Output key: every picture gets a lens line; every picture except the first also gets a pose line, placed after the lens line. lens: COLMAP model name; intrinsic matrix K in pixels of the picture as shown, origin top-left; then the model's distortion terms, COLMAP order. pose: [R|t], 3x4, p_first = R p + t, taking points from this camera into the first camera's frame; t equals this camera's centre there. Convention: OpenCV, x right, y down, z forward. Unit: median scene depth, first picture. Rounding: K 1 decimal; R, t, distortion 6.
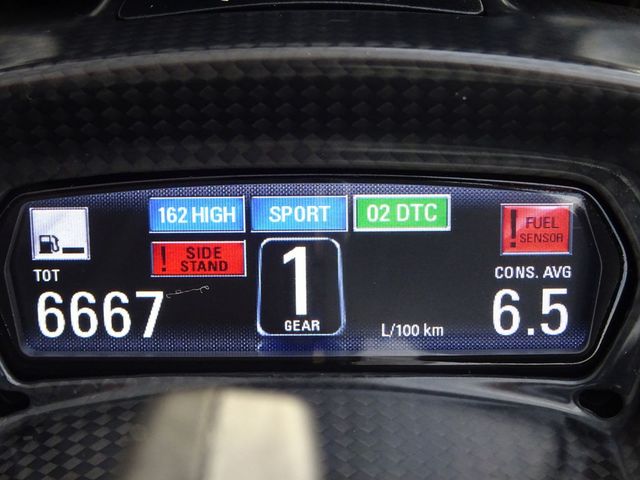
lens RADIAL K [[1268.0, 0, 320.1], [0, 1268.0, 238.5], [0, 0, 1]] dist [-0.052883, 0.000000]
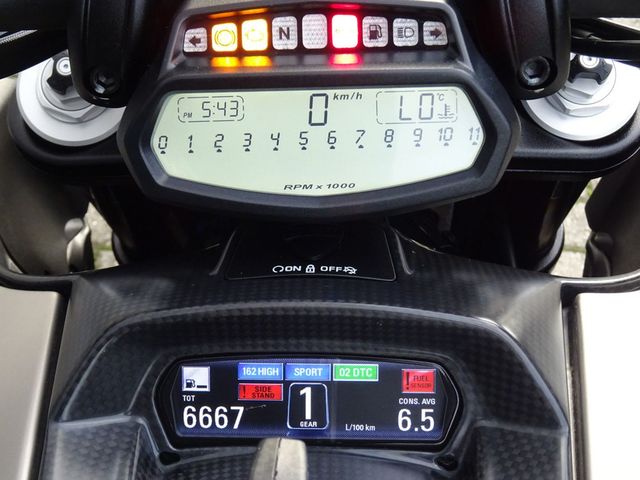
lens RADIAL K [[1268.0, 0, 319.3], [0, 1268.0, 241.3], [0, 0, 1]] dist [-0.052883, 0.000000]
pose [[0.999693, 0.017315, -0.017744, 0.036932], [-0.018685, 0.996605, -0.080187, -0.068205], [0.016295, 0.080493, 0.996622, -1.158419]]
